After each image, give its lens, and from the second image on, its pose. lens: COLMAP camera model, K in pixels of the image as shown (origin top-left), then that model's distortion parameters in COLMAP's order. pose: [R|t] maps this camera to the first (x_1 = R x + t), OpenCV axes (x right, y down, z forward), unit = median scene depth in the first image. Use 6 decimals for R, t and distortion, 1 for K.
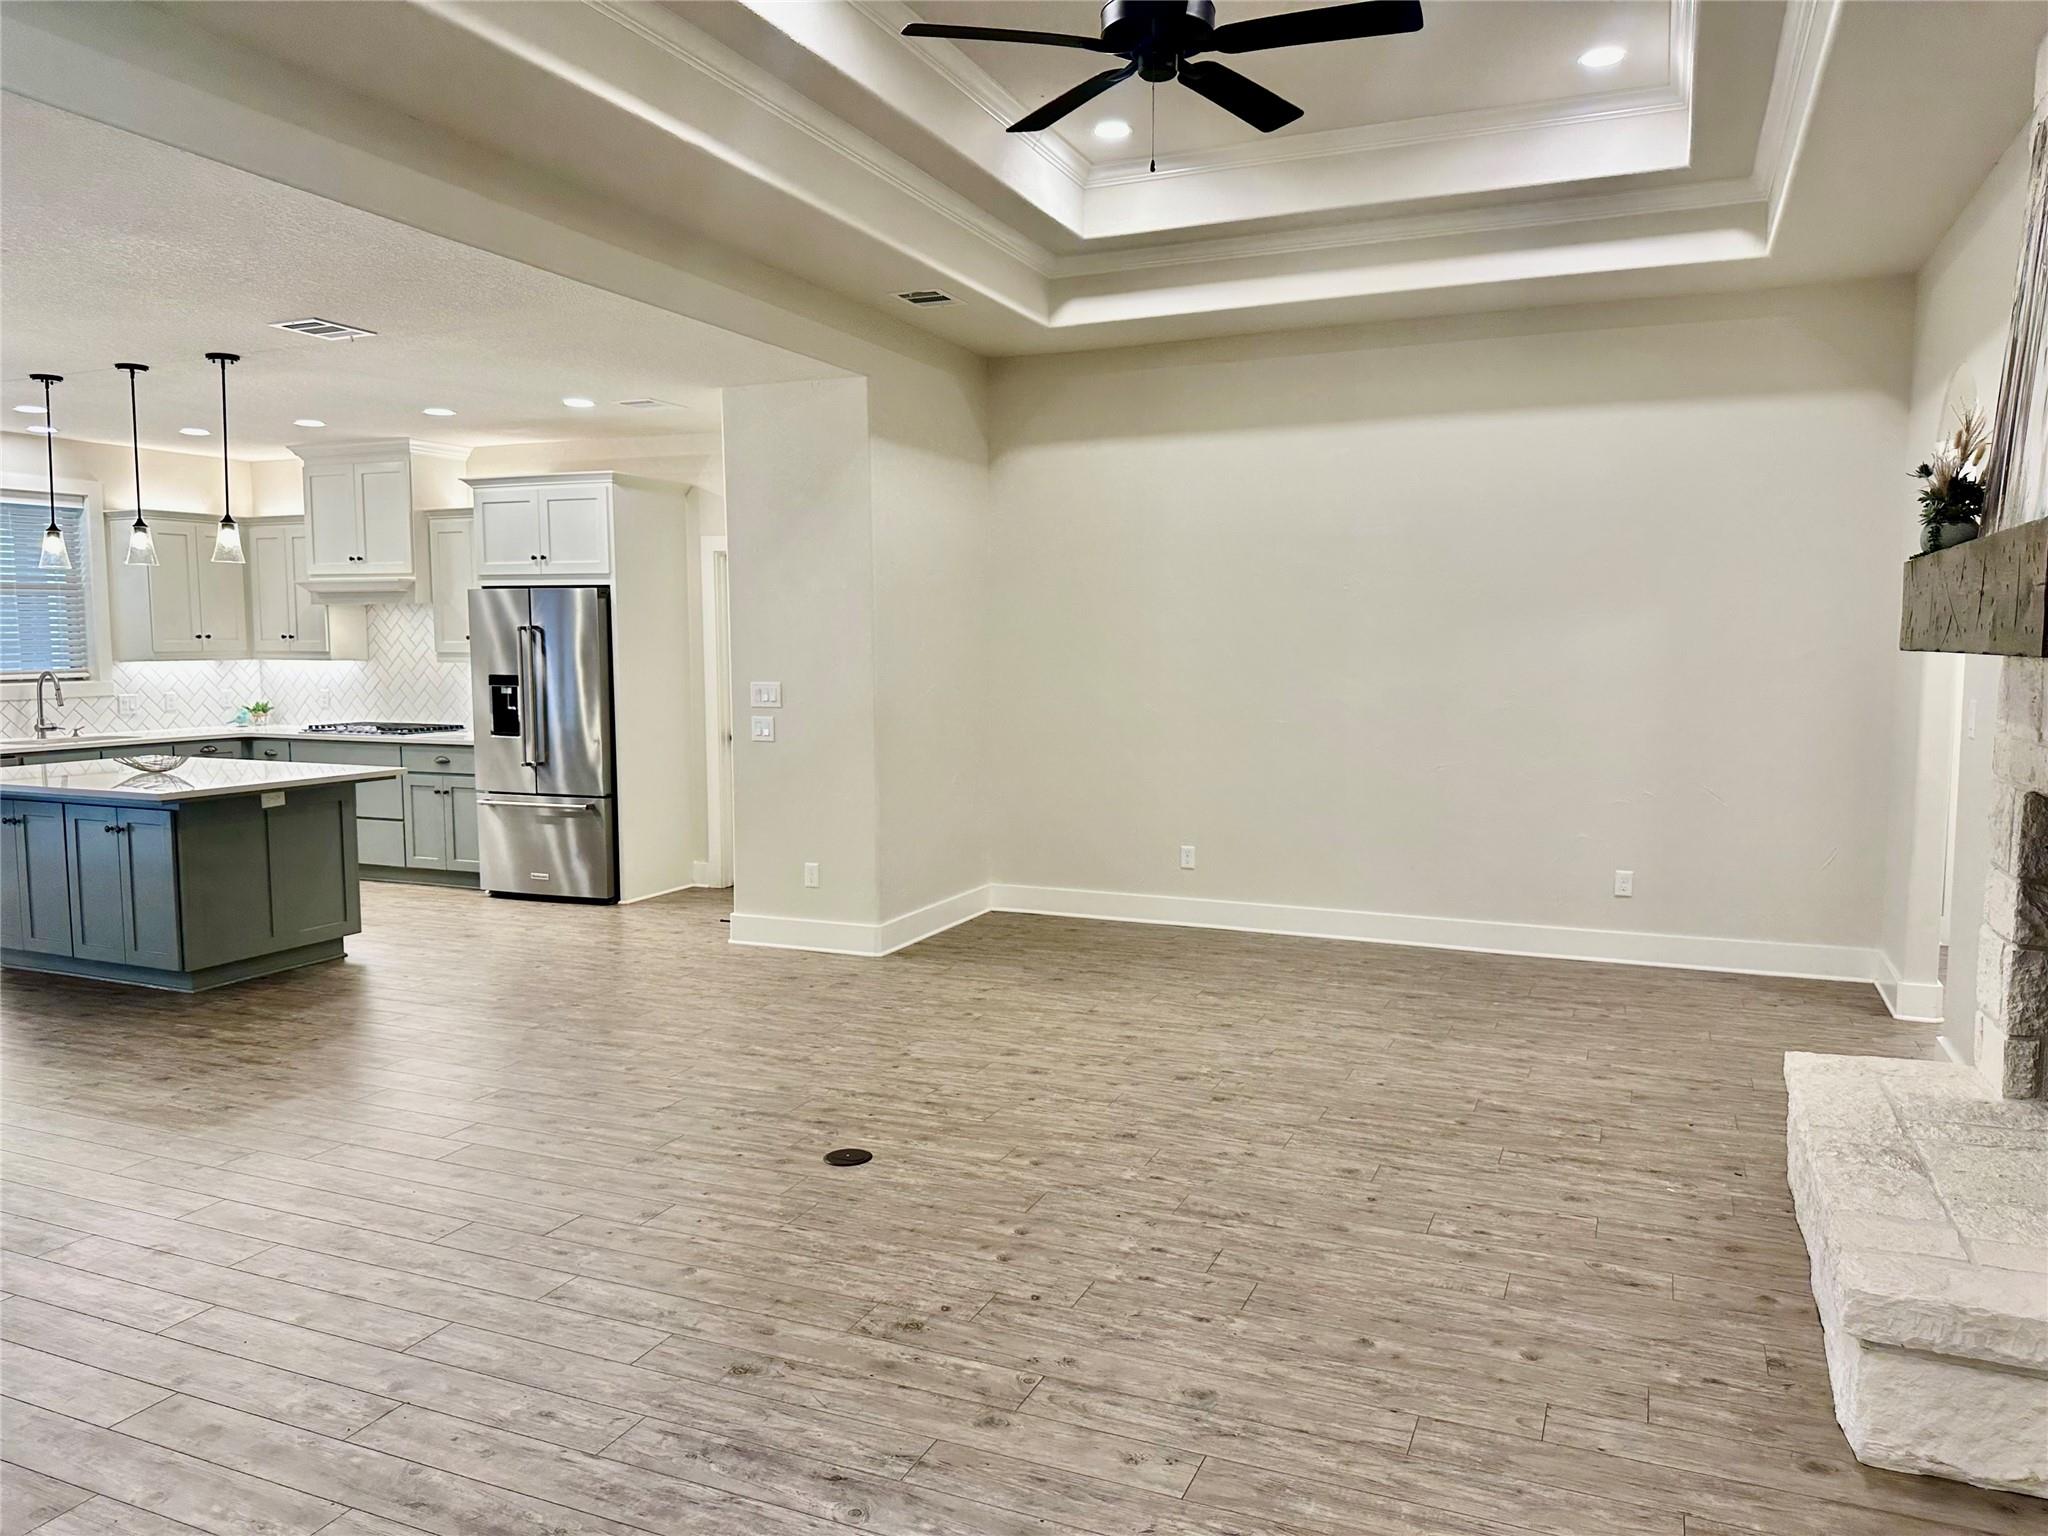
lens RADIAL K [[1443.2, 0, 1020.8], [0, 1443.2, 766.5], [0, 0, 1]] dist [-0.001271, 0.001694]
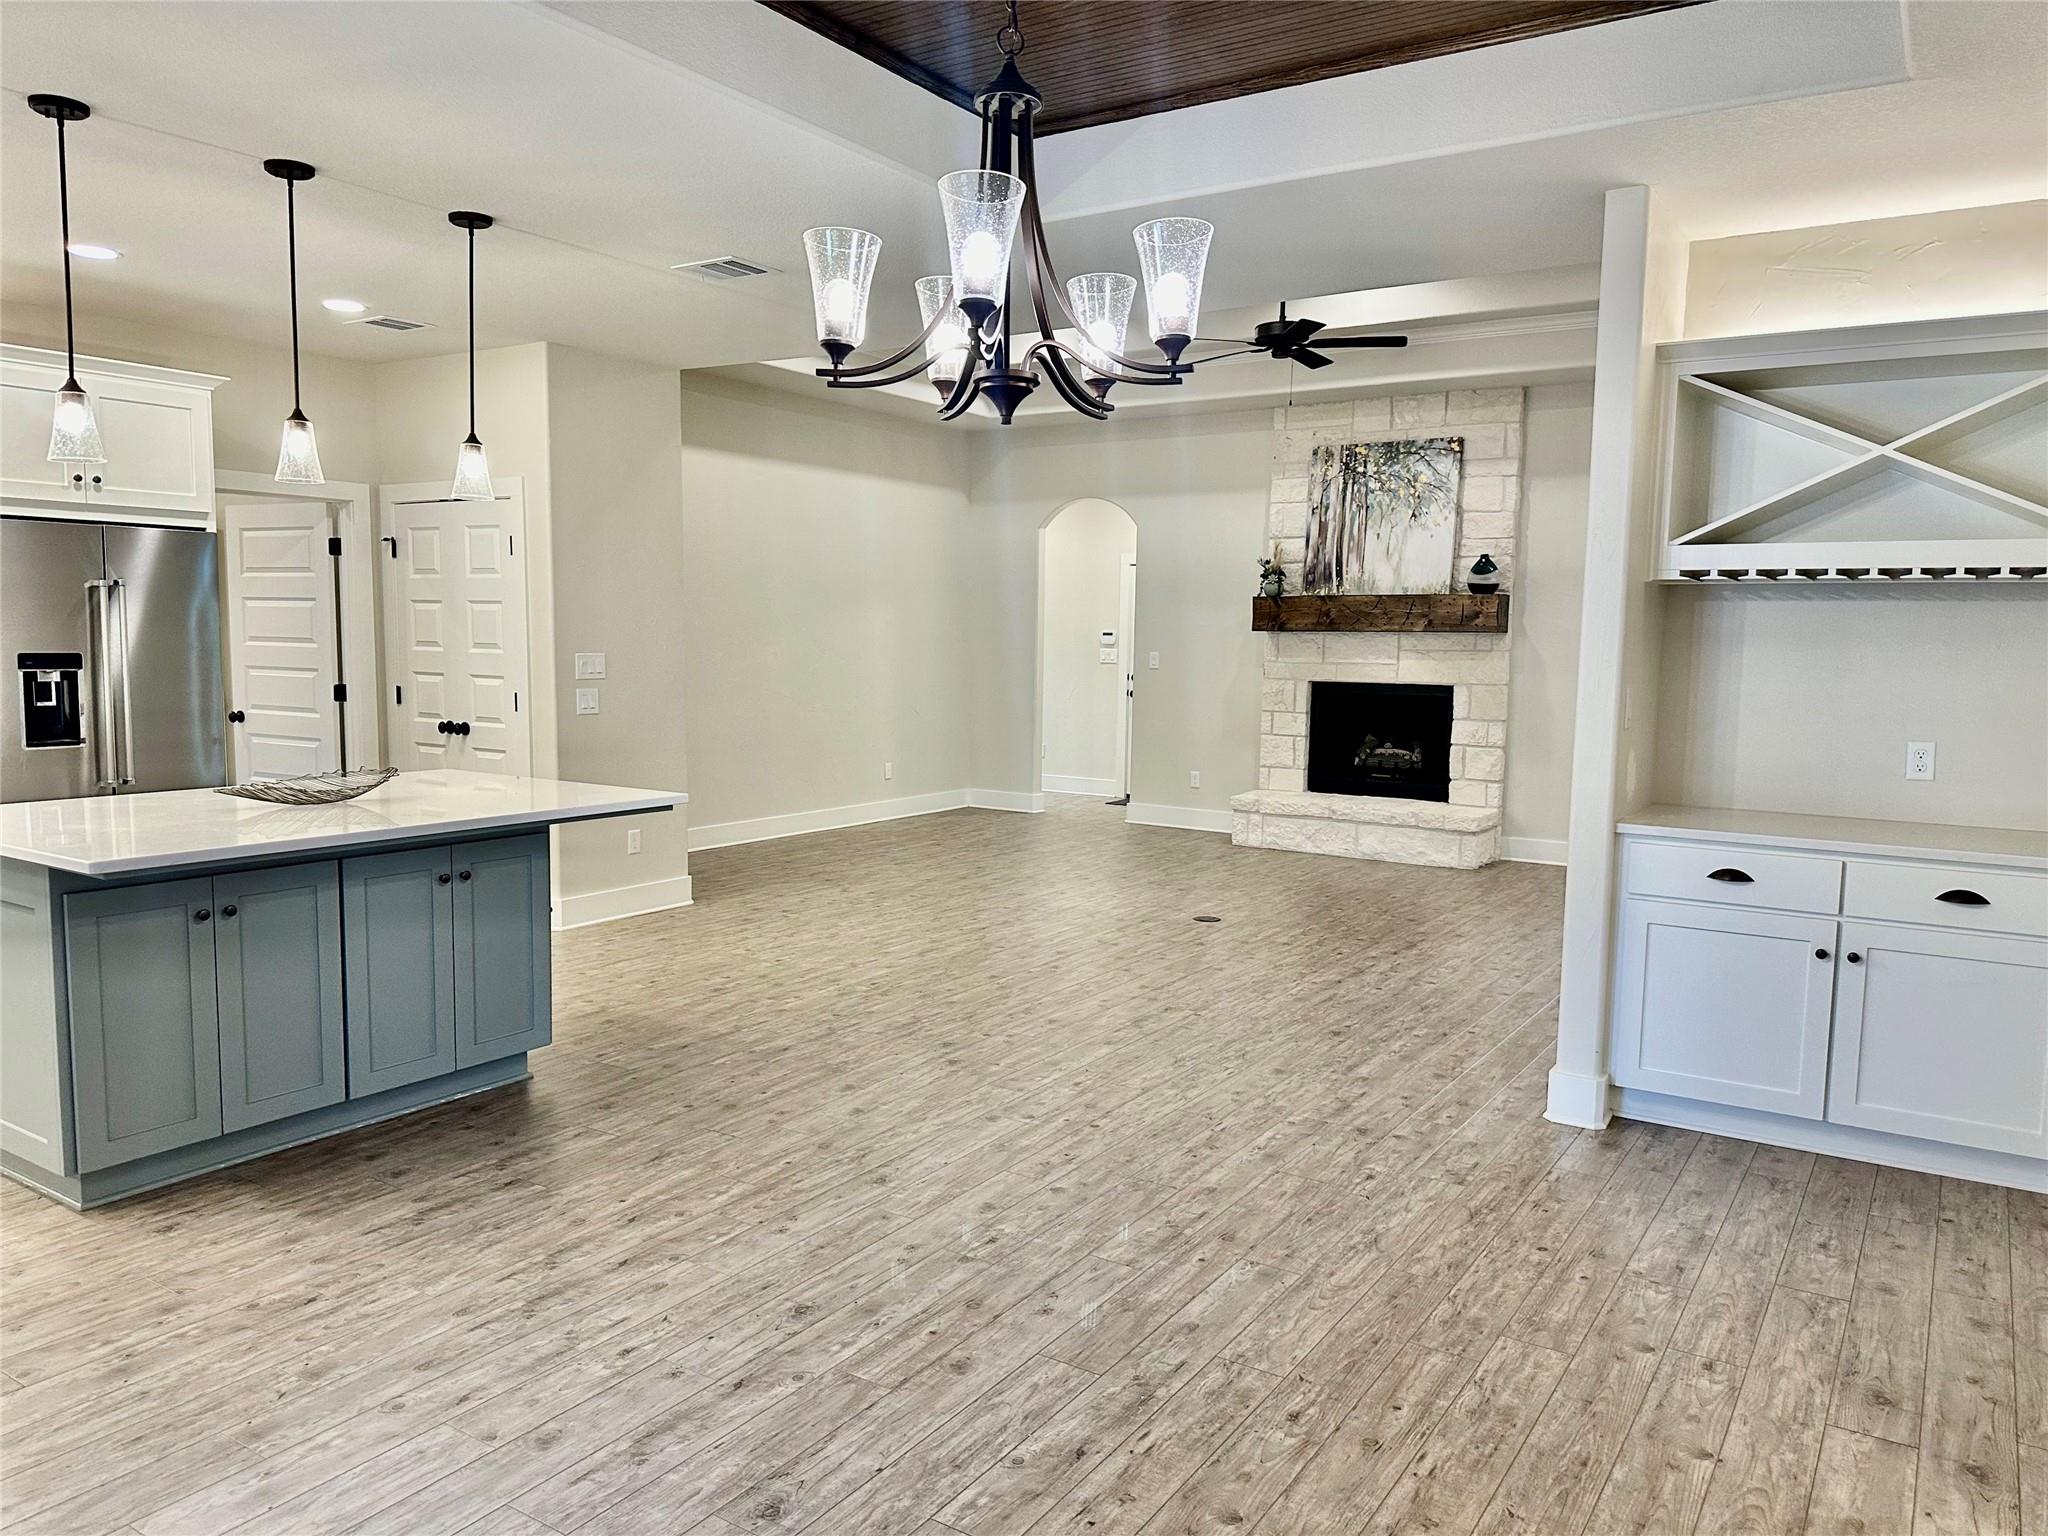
lens RADIAL K [[1443.2, 0, 1020.6], [0, 1443.2, 771.5], [0, 0, 1]] dist [-0.001271, 0.001694]
pose [[0.160199, -0.092441, 0.982747, -0.964077], [0.068609, 0.994240, 0.082338, -0.034465], [-0.984697, 0.054235, 0.165619, 0.471882]]
